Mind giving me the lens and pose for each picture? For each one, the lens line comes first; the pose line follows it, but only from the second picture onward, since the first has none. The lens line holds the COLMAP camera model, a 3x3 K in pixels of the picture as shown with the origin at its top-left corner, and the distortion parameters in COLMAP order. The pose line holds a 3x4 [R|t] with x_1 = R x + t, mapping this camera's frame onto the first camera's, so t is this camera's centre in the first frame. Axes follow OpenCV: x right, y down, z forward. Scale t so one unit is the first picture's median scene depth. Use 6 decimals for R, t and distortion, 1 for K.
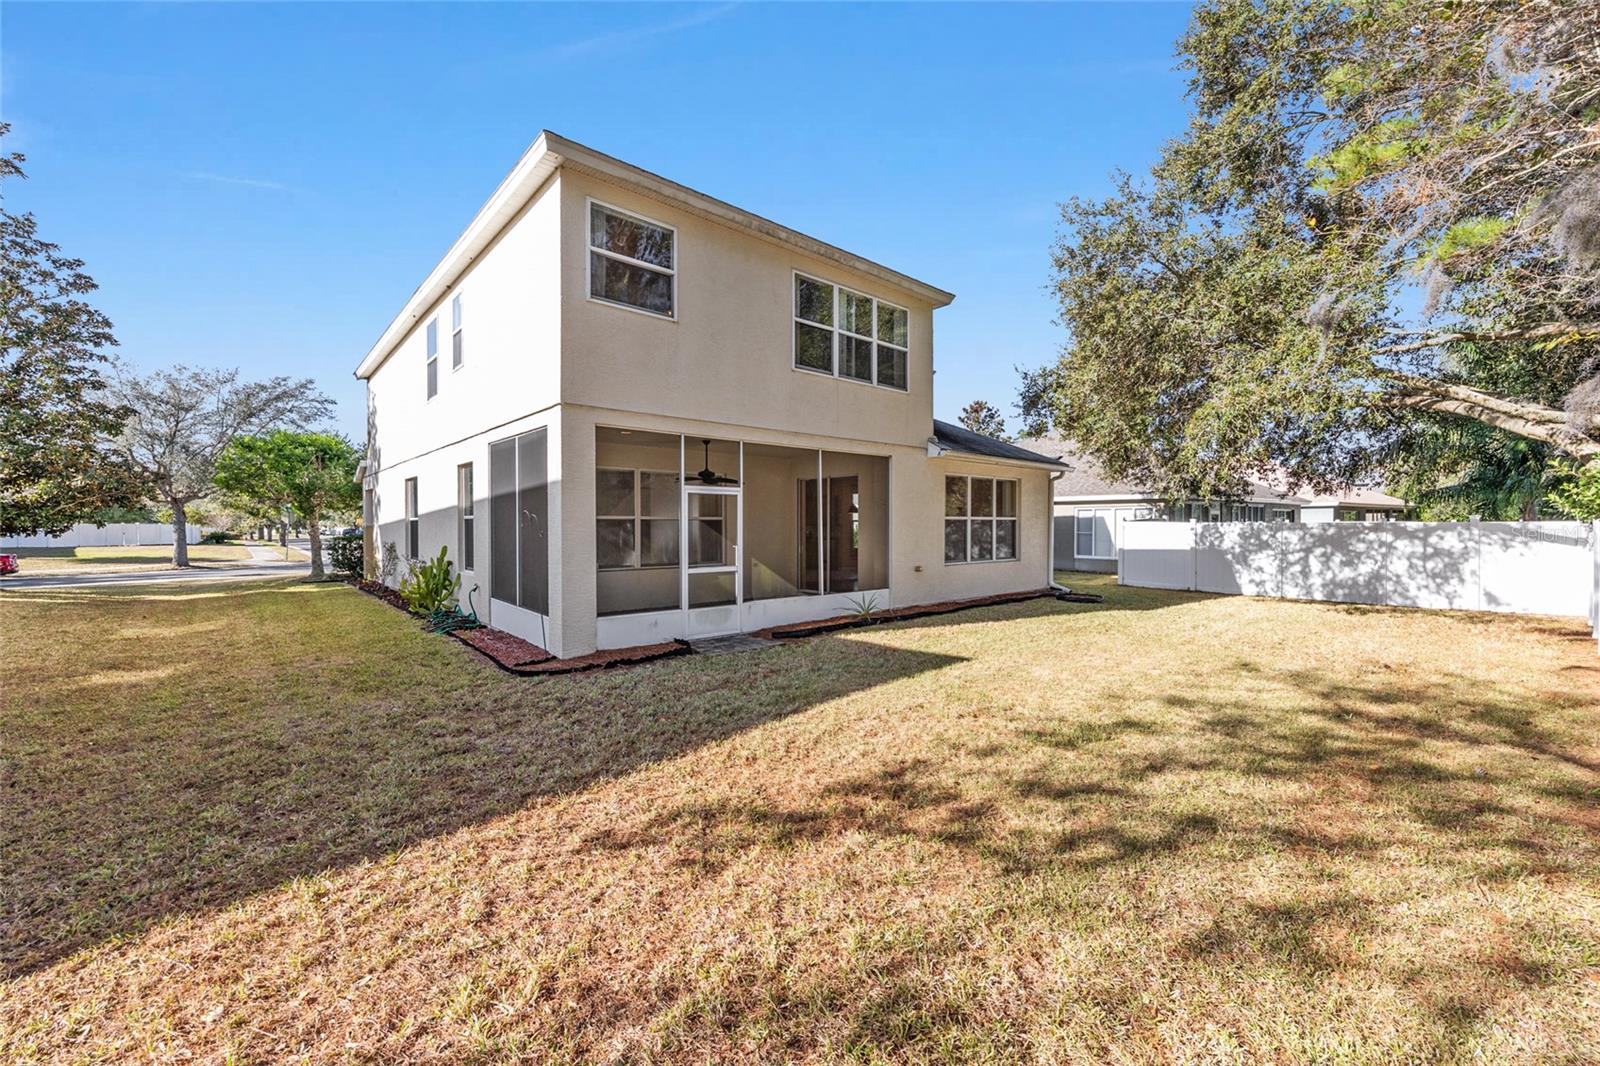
lens RADIAL K [[635.0, 0, 799.4], [0, 635.0, 530.8], [0, 0, 1]] dist [0.000385, 0.000053]
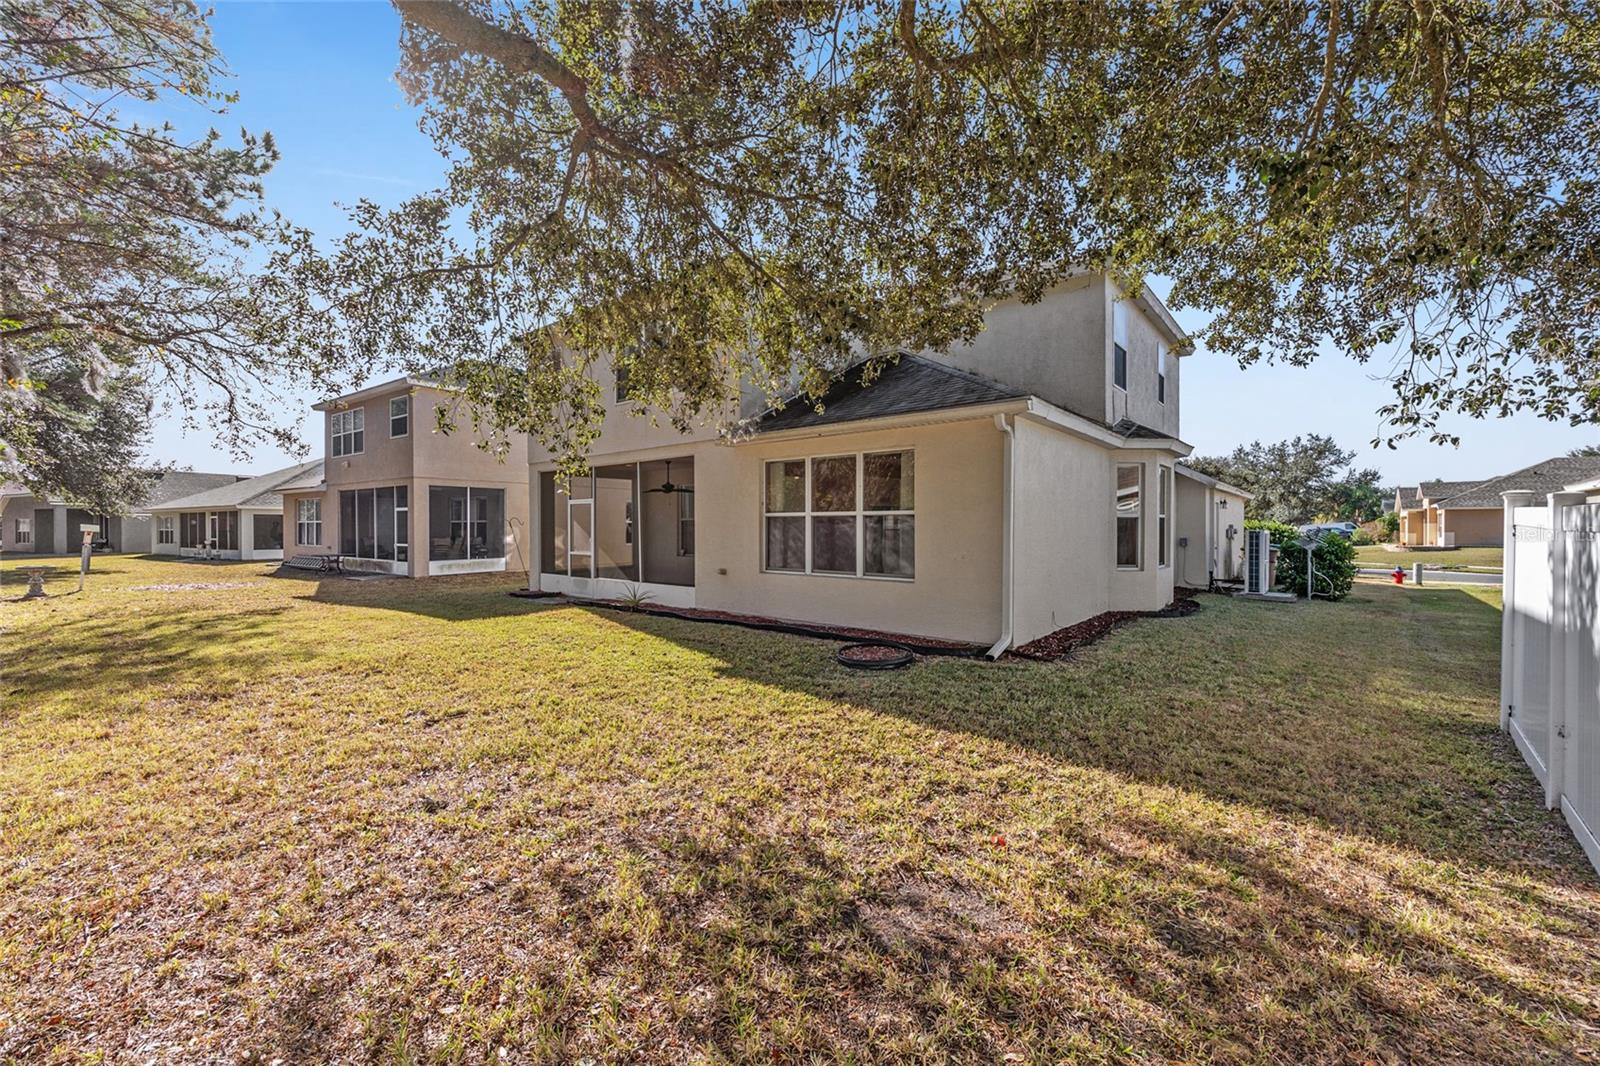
lens RADIAL K [[635.0, 0, 801.7], [0, 635.0, 532.4], [0, 0, 1]] dist [0.000385, 0.000053]
pose [[0.173095, 0.008617, -0.984867, 1.037691], [-0.008299, 0.999939, 0.007290, -0.003969], [0.984870, 0.006911, 0.173156, 0.892977]]
